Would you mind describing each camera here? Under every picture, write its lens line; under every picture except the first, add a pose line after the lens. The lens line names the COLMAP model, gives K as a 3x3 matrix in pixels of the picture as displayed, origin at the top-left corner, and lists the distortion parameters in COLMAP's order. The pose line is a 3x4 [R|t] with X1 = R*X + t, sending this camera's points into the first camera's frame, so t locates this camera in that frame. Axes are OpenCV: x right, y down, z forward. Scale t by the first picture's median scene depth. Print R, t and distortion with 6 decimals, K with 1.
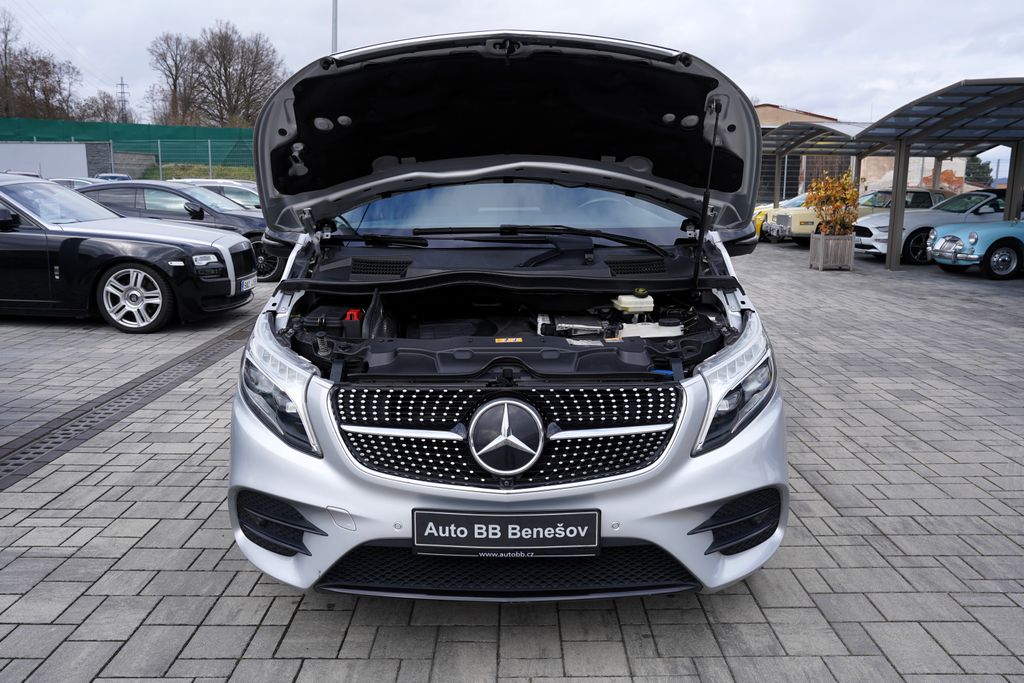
lens RADIAL K [[842.7, 0, 518.6], [0, 842.7, 344.0], [0, 0, 1]] dist [-0.114492, 0.177435]
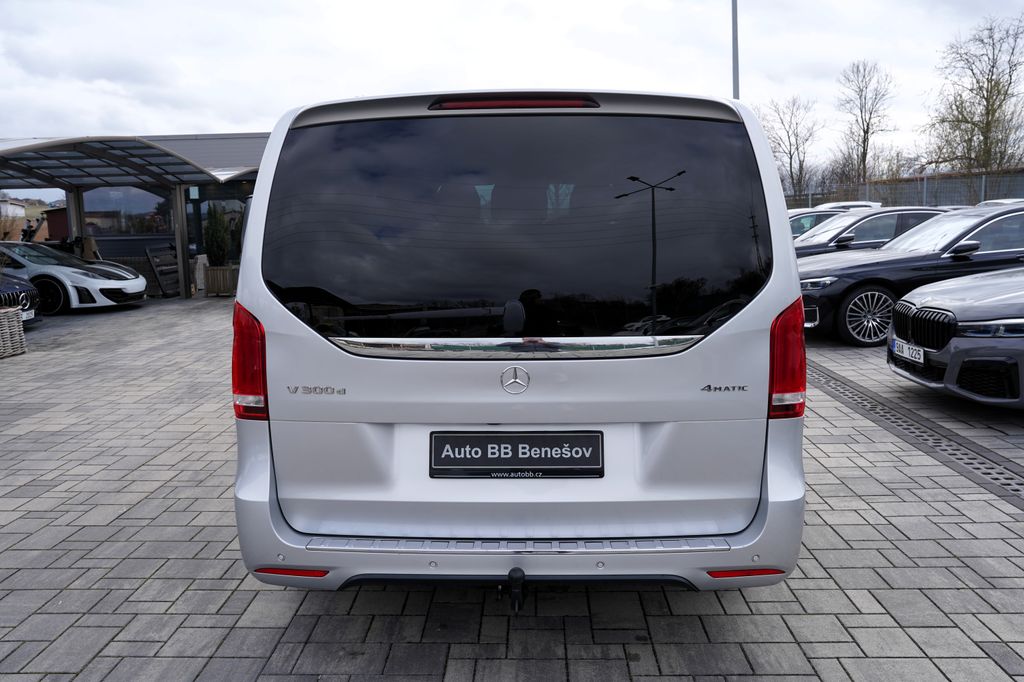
lens RADIAL K [[825.6, 0, 509.6], [0, 825.6, 318.1], [0, 0, 1]] dist [-0.097558, 0.138954]
pose [[-0.999158, 0.008034, 0.040235, -0.058130], [0.019766, 0.953596, 0.300438, -0.779014], [-0.035955, 0.300981, -0.952952, 4.076784]]
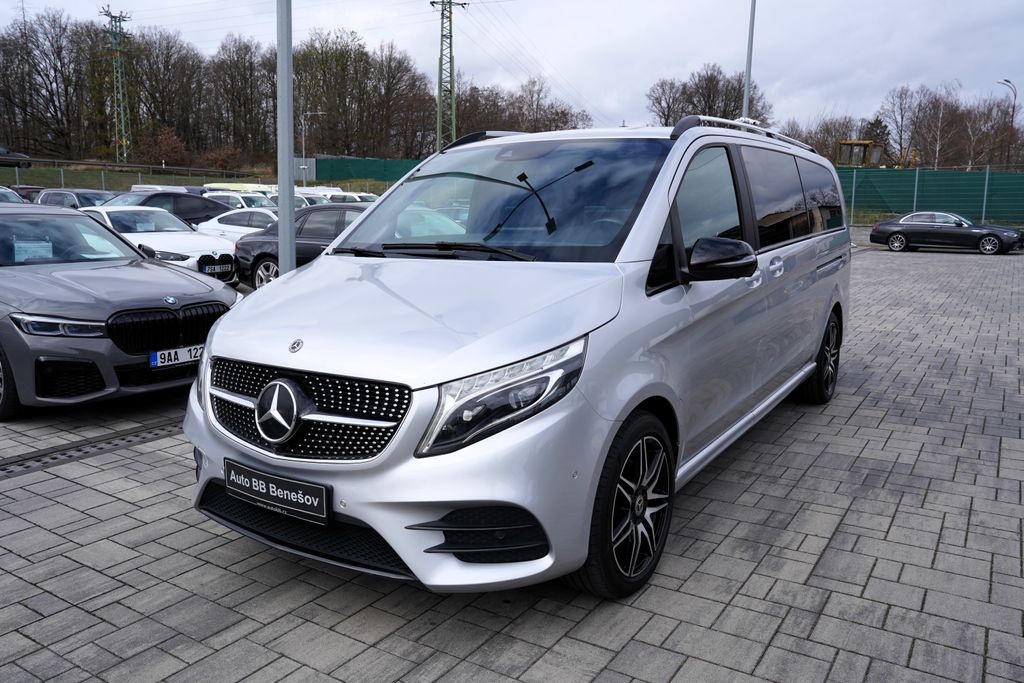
lens RADIAL K [[783.1, 0, 512.0], [0, 783.1, 341.5], [0, 0, 1]] dist [-0.079750, 0.087138]
pose [[0.833826, 0.084082, -0.545587, 0.850083], [-0.096682, 0.995299, 0.005627, -0.030196], [0.543496, 0.048056, 0.838035, 0.222649]]
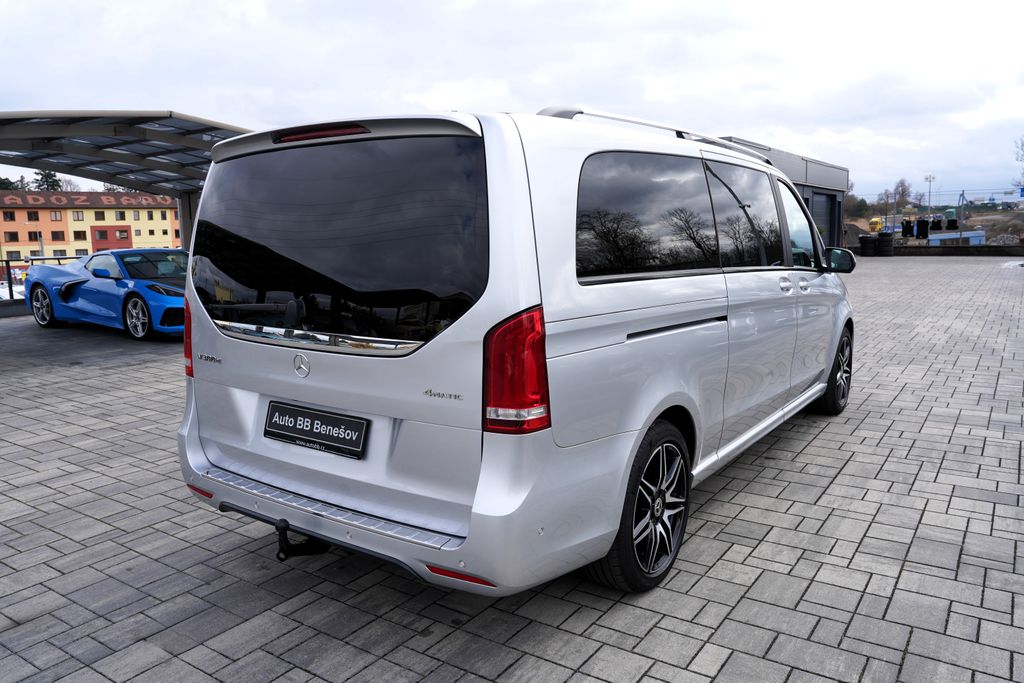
lens RADIAL K [[762.3, 0, 512.0], [0, 762.3, 320.1], [0, 0, 1]] dist [-0.083078, 0.086238]
pose [[-0.819016, -0.060559, 0.570566, -0.911308], [0.117371, 0.955704, 0.269916, -0.732346], [-0.561637, 0.288034, -0.775629, 3.808849]]
